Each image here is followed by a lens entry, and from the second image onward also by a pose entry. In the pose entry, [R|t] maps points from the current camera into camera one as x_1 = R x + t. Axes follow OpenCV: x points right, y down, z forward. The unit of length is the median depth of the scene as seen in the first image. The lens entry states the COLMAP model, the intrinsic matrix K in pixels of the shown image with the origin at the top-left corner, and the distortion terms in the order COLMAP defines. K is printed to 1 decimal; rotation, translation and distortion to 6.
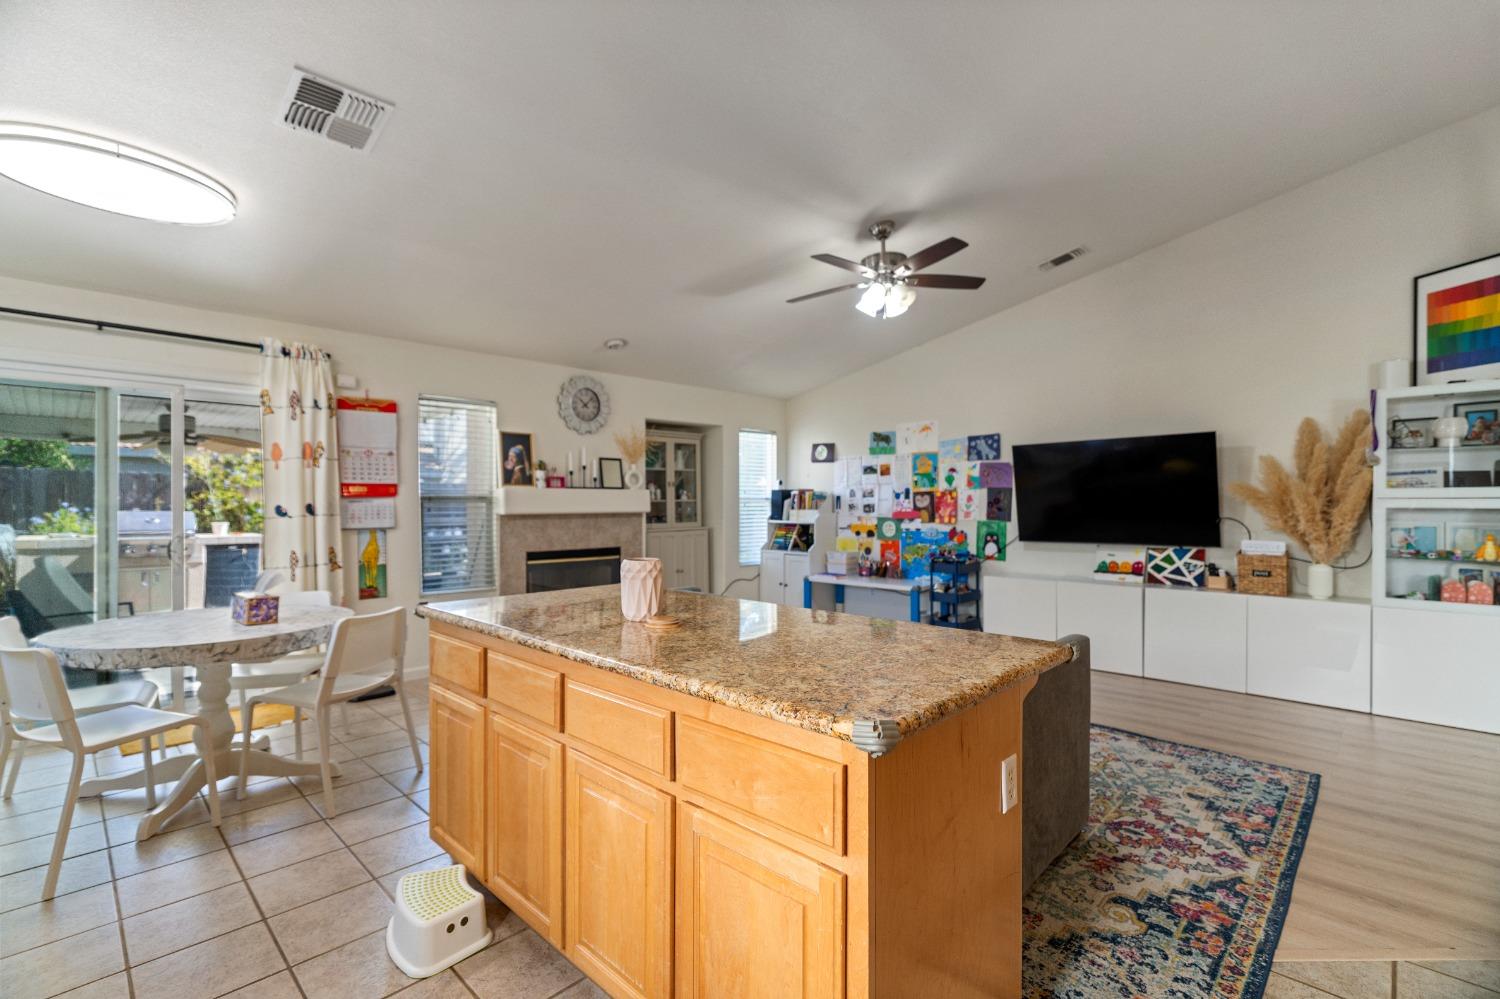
lens RADIAL K [[677.7, 0, 752.2], [0, 677.7, 495.3], [0, 0, 1]] dist [-0.003895, 0.000002]
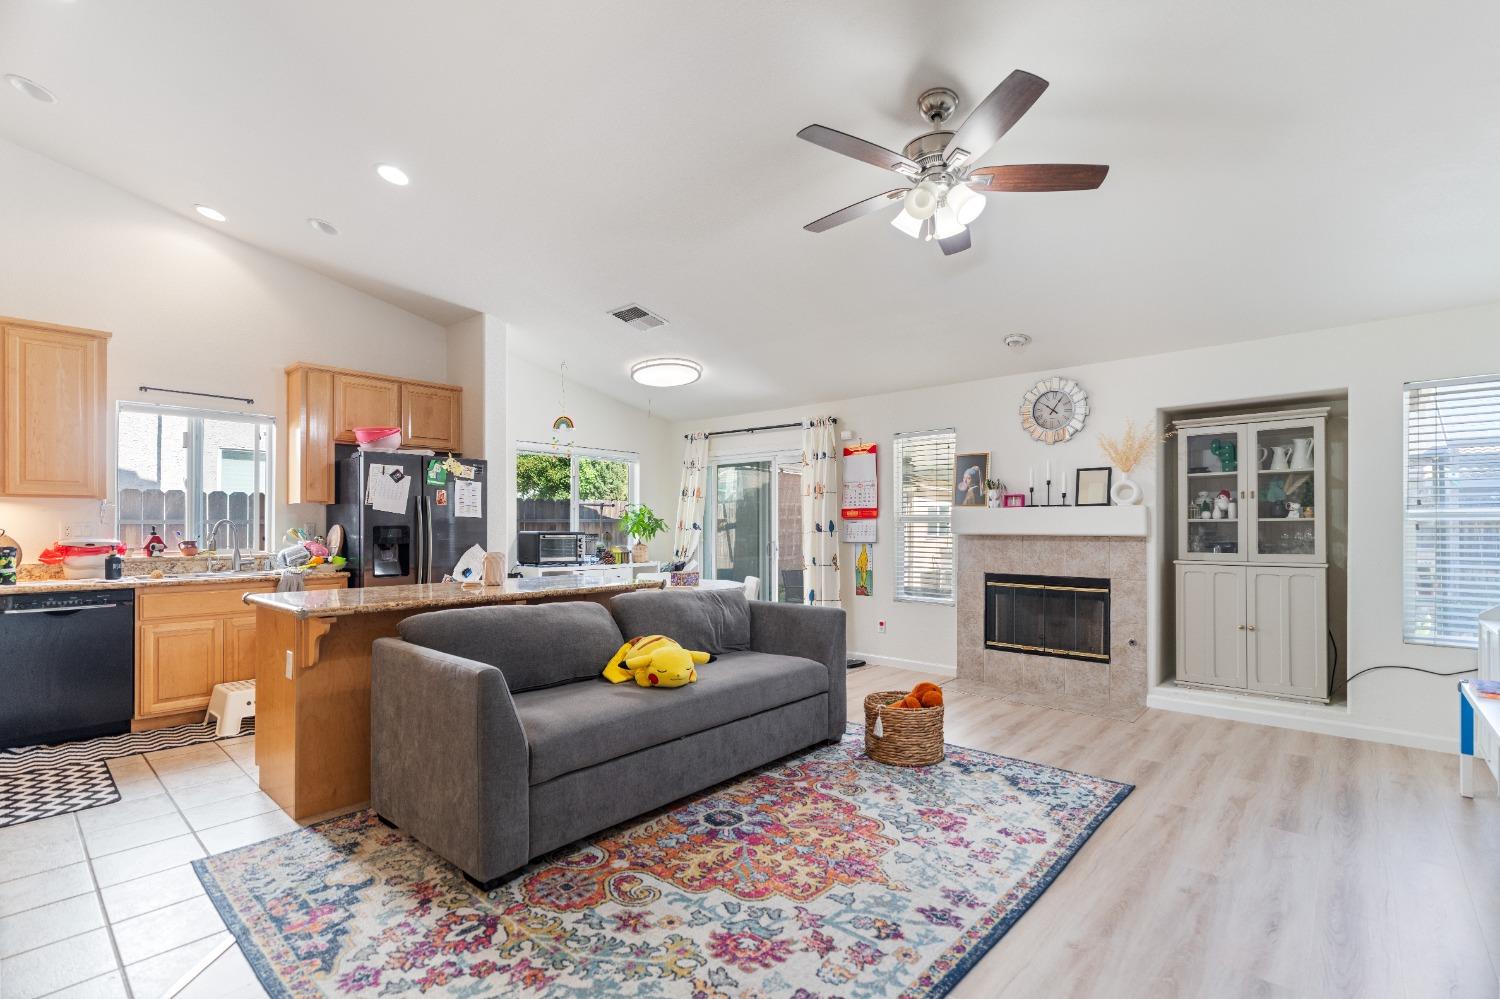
lens RADIAL K [[685.8, 0, 752.1], [0, 685.8, 519.4], [0, 0, 1]] dist [-0.002747, 0.000099]
pose [[0.041122, -0.006089, -0.999136, 0.591272], [0.009728, 0.999936, -0.005693, 0.007364], [0.999107, -0.009485, 0.041179, 0.555194]]
